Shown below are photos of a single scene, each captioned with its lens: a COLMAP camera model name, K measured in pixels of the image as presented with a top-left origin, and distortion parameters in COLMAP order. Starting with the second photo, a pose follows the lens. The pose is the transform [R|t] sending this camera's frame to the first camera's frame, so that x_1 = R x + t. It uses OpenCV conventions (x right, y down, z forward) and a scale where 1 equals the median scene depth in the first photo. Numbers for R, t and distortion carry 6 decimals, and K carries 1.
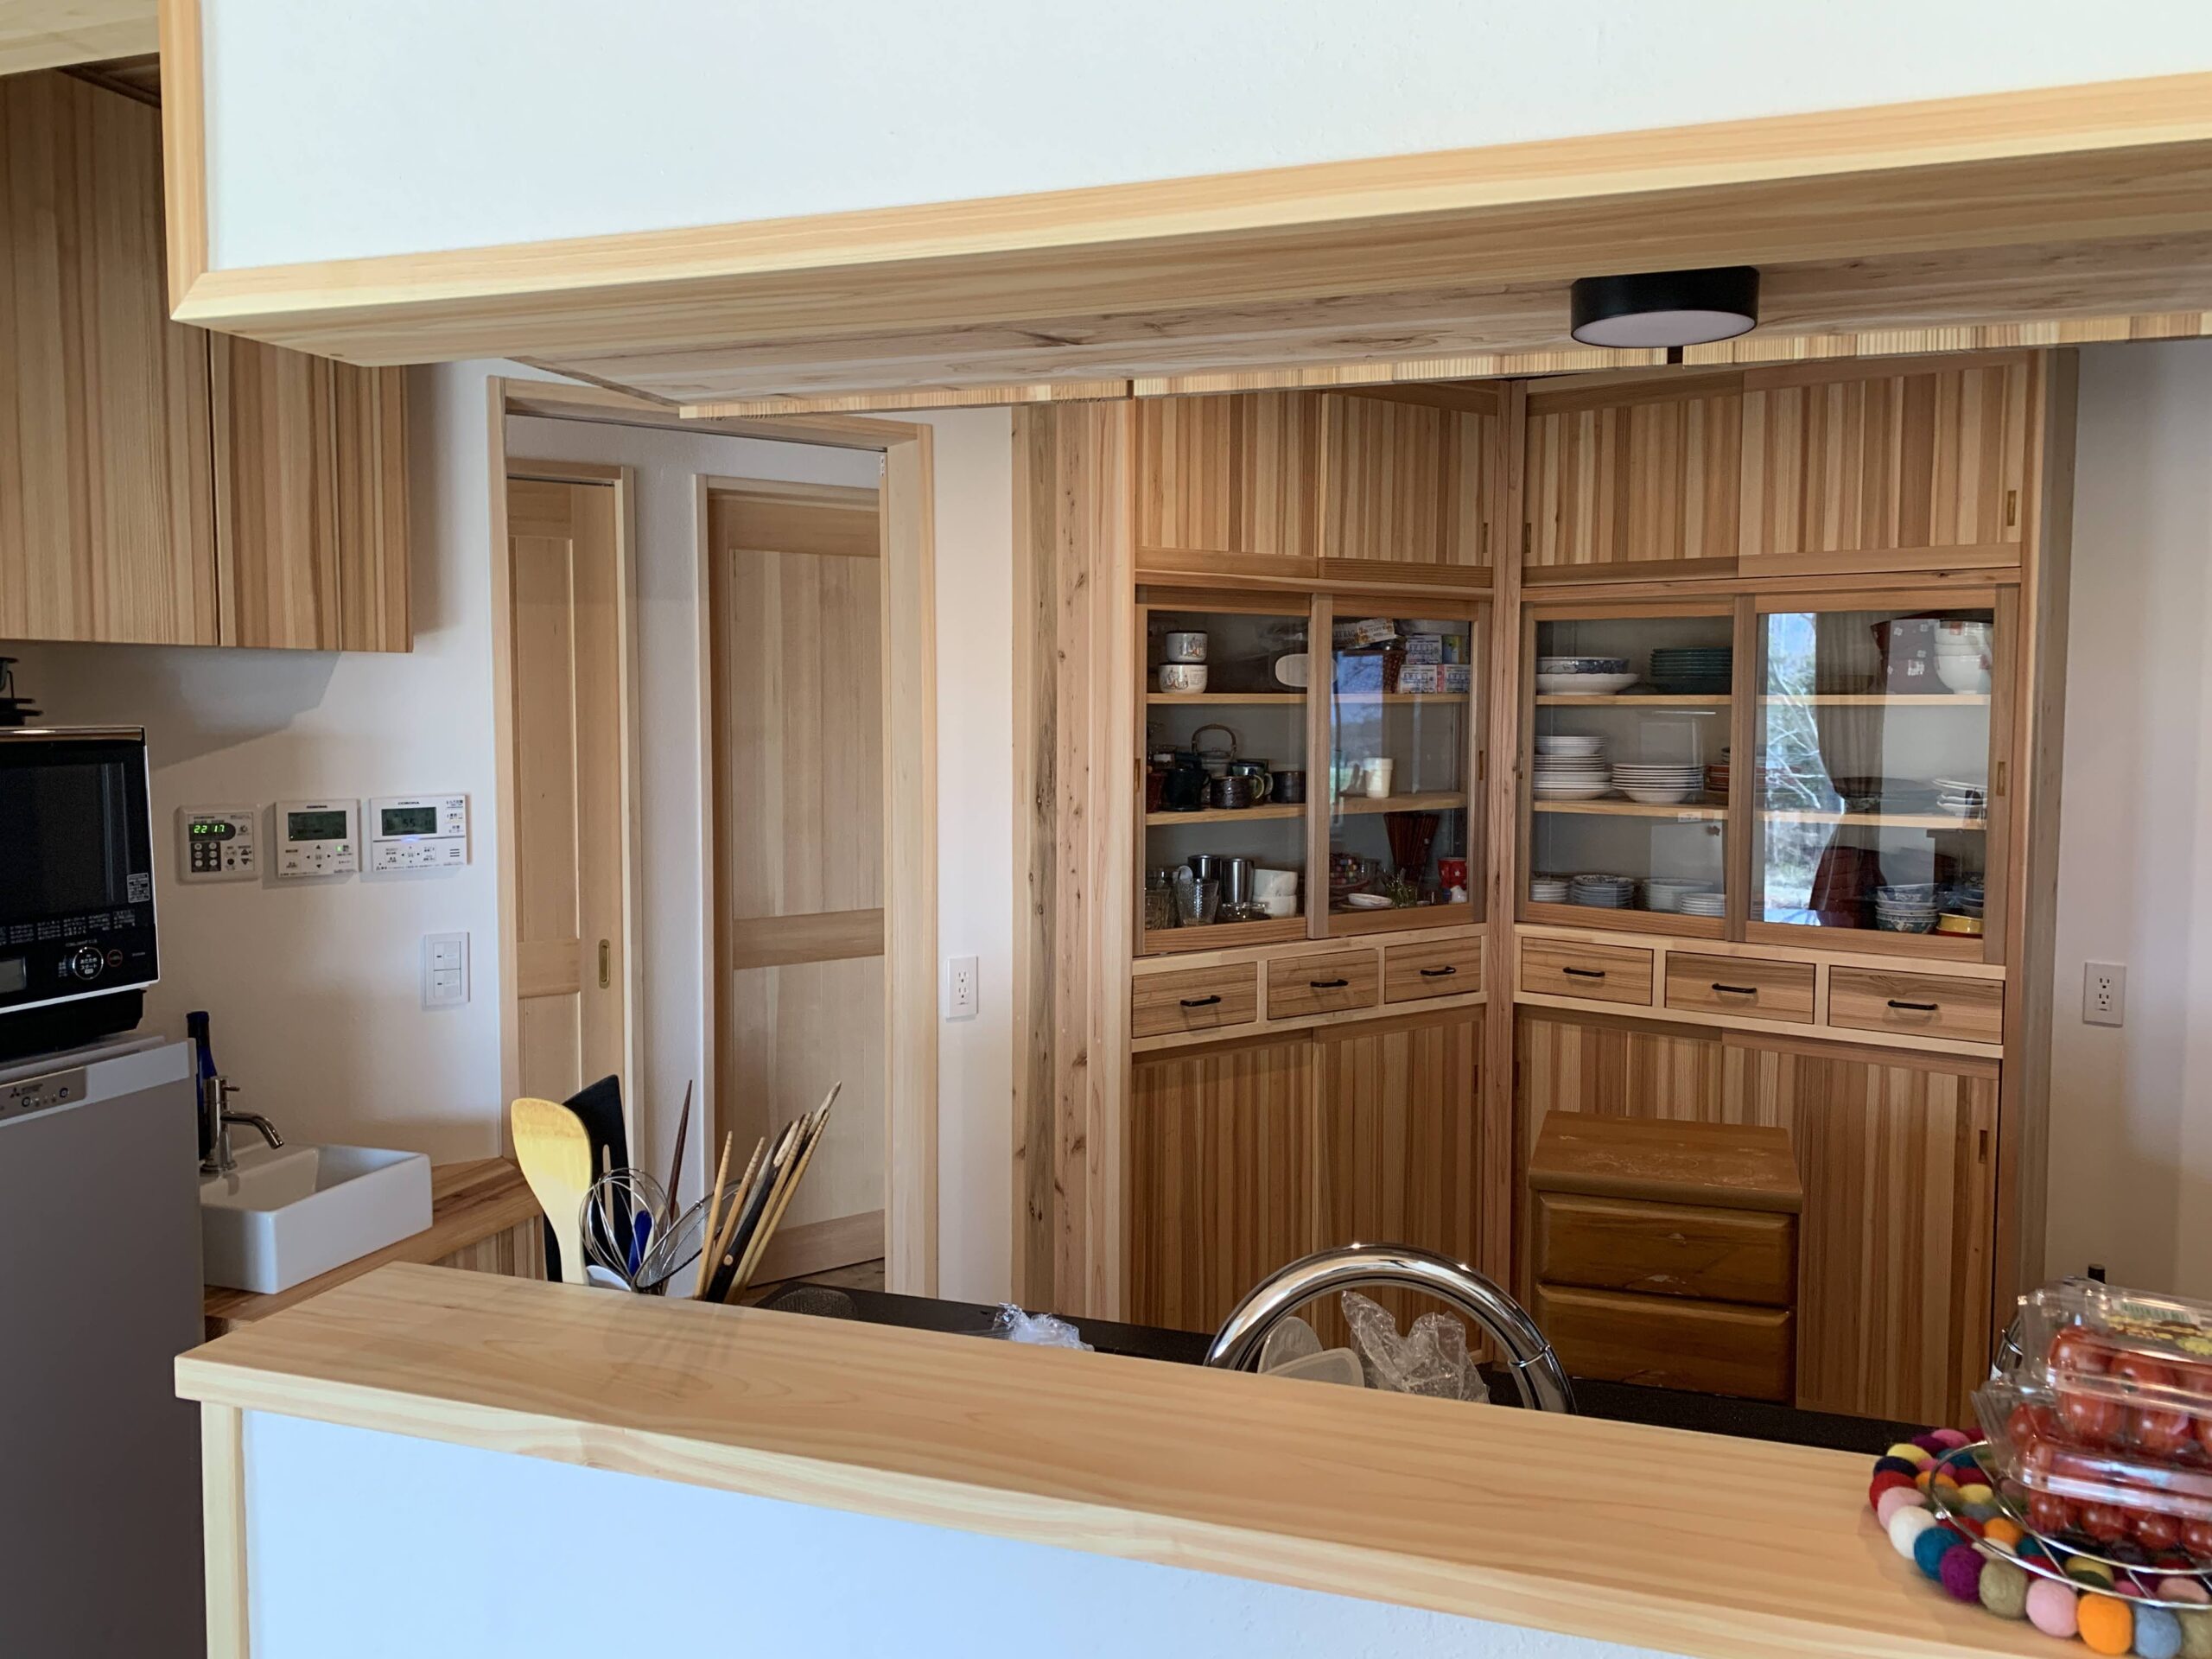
lens RADIAL K [[1693.5, 0, 1106.0], [0, 1693.5, 829.5], [0, 0, 1]] dist [-0.009328, 0.027181]
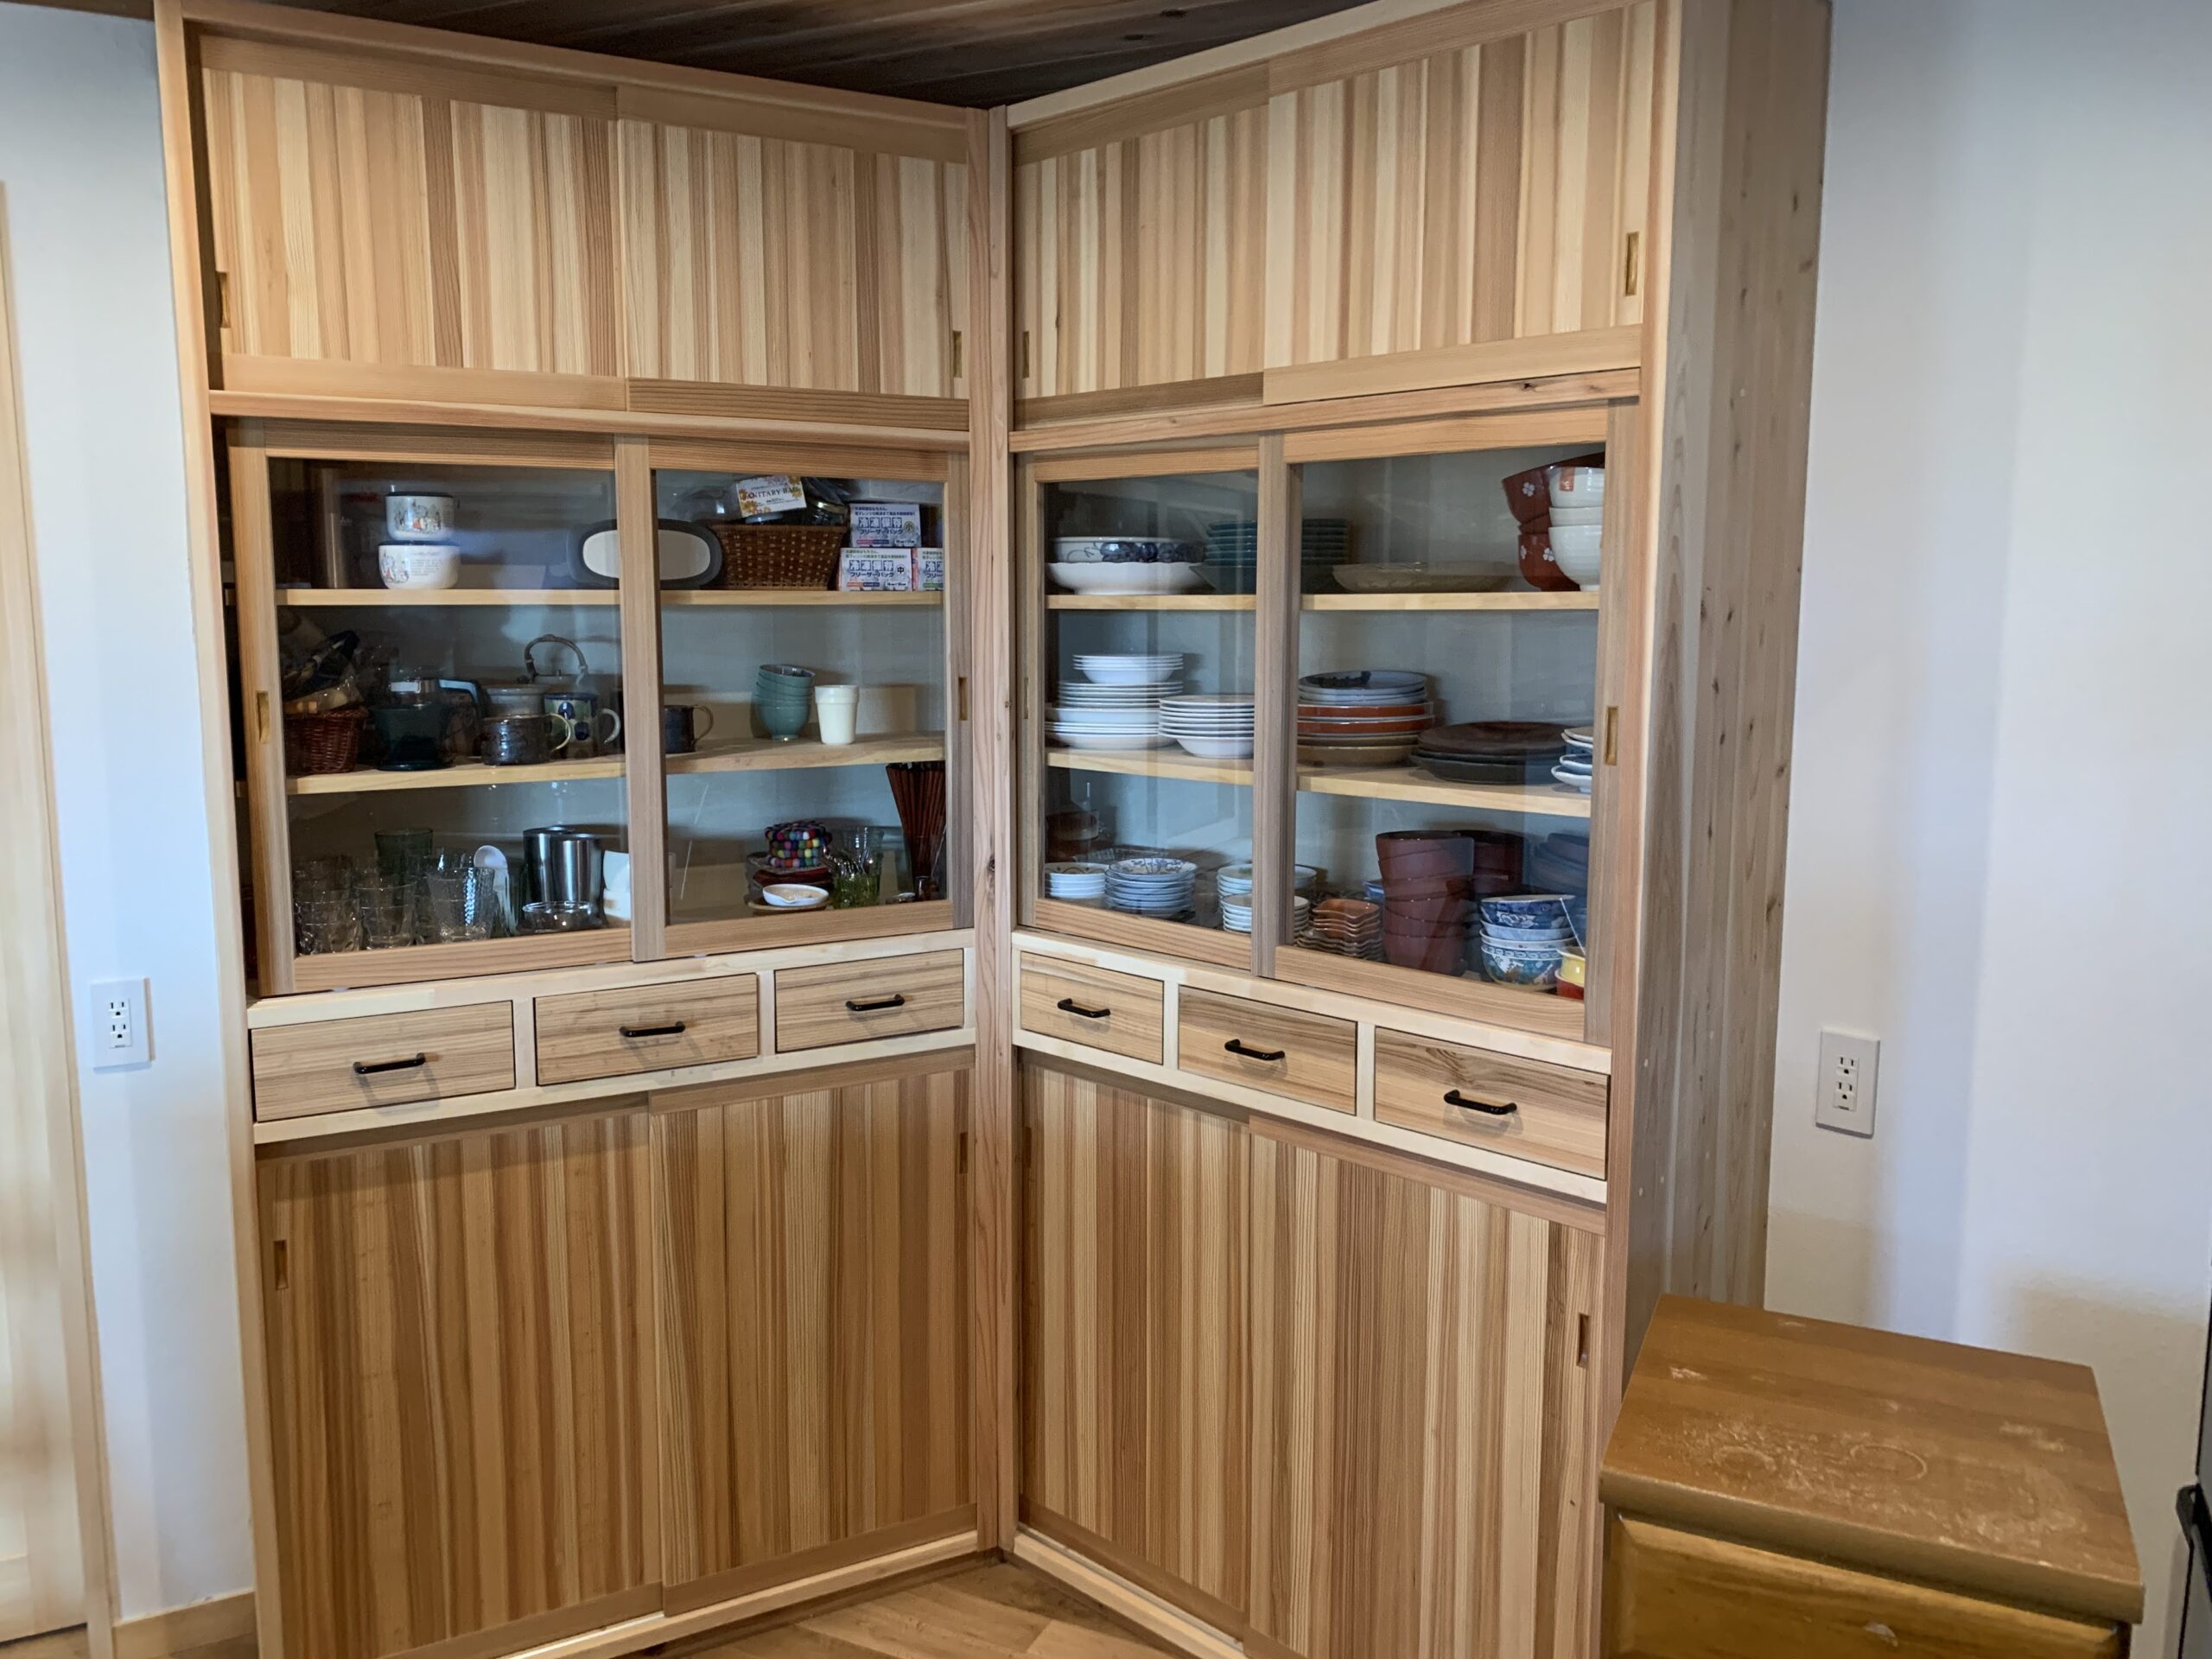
lens RADIAL K [[1559.9, 0, 1212.5], [0, 1559.9, 825.6], [0, 0, 1]] dist [0.075483, -0.196758]
pose [[0.997133, 0.013513, -0.074458, 0.392016], [-0.008723, 0.997893, 0.064288, -0.030082], [0.075170, -0.063454, 0.995150, 0.404272]]
